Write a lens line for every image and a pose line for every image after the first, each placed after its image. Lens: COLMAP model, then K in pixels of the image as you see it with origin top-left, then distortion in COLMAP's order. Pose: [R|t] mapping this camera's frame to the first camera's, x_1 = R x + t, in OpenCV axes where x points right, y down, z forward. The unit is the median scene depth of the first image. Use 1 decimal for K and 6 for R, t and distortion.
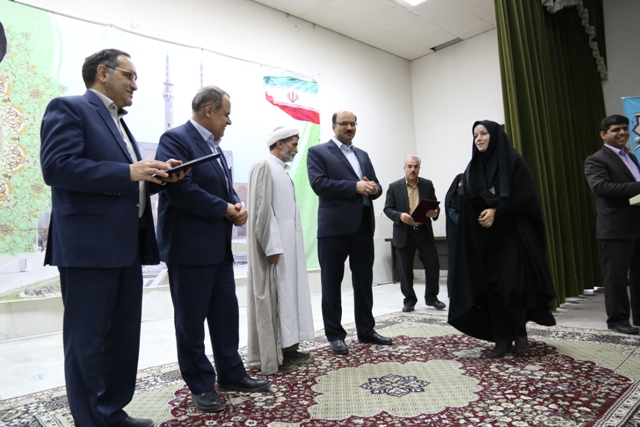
lens RADIAL K [[459.1, 0, 323.6], [0, 459.1, 215.7], [0, 0, 1]] dist [-0.113299, 0.079515]
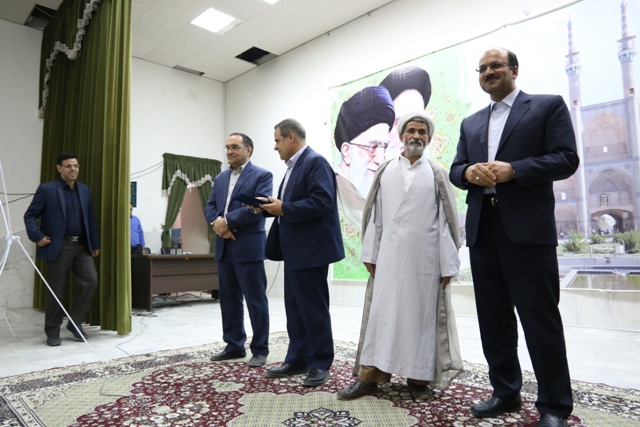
lens RADIAL K [[459.1, 0, 294.0], [0, 459.1, 211.7], [0, 0, 1]] dist [-0.113299, 0.079515]
pose [[-0.009676, -0.024014, -0.999665, 0.532199], [0.076095, 0.996795, -0.024682, -0.014204], [0.997054, -0.076309, -0.007818, 0.489253]]
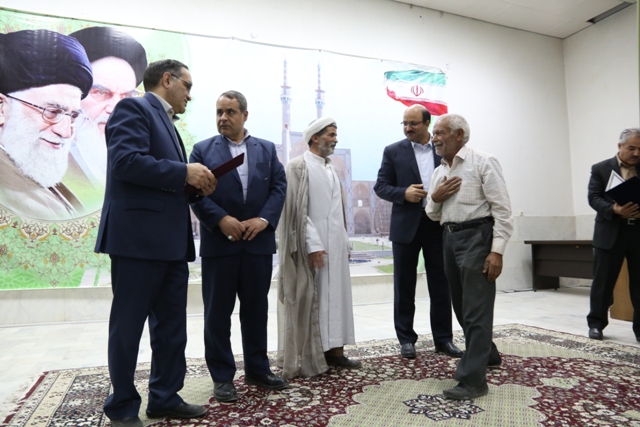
lens RADIAL K [[459.1, 0, 316.0], [0, 459.1, 212.1], [0, 0, 1]] dist [-0.113299, 0.079515]
pose [[0.929507, 0.007823, -0.368721, 0.120809], [-0.010007, 0.999942, -0.004012, 0.001644], [0.368668, 0.007419, 0.929531, 0.048374]]
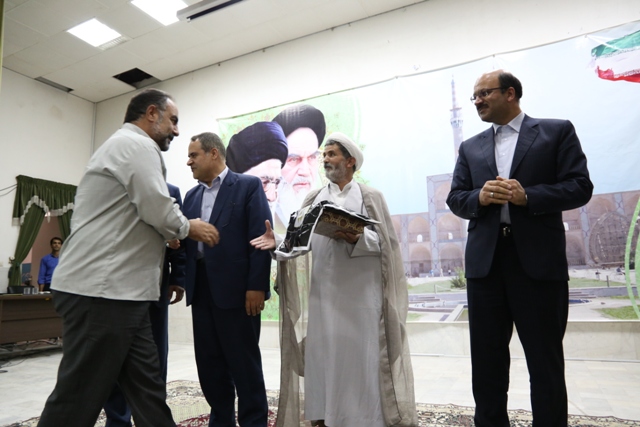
lens RADIAL K [[459.1, 0, 301.2], [0, 459.1, 209.6], [0, 0, 1]] dist [-0.113299, 0.079515]
pose [[0.325024, -0.111040, -0.939164, 0.459583], [0.062151, 0.993444, -0.095949, -0.008747], [0.943661, -0.027184, 0.329795, 0.394219]]
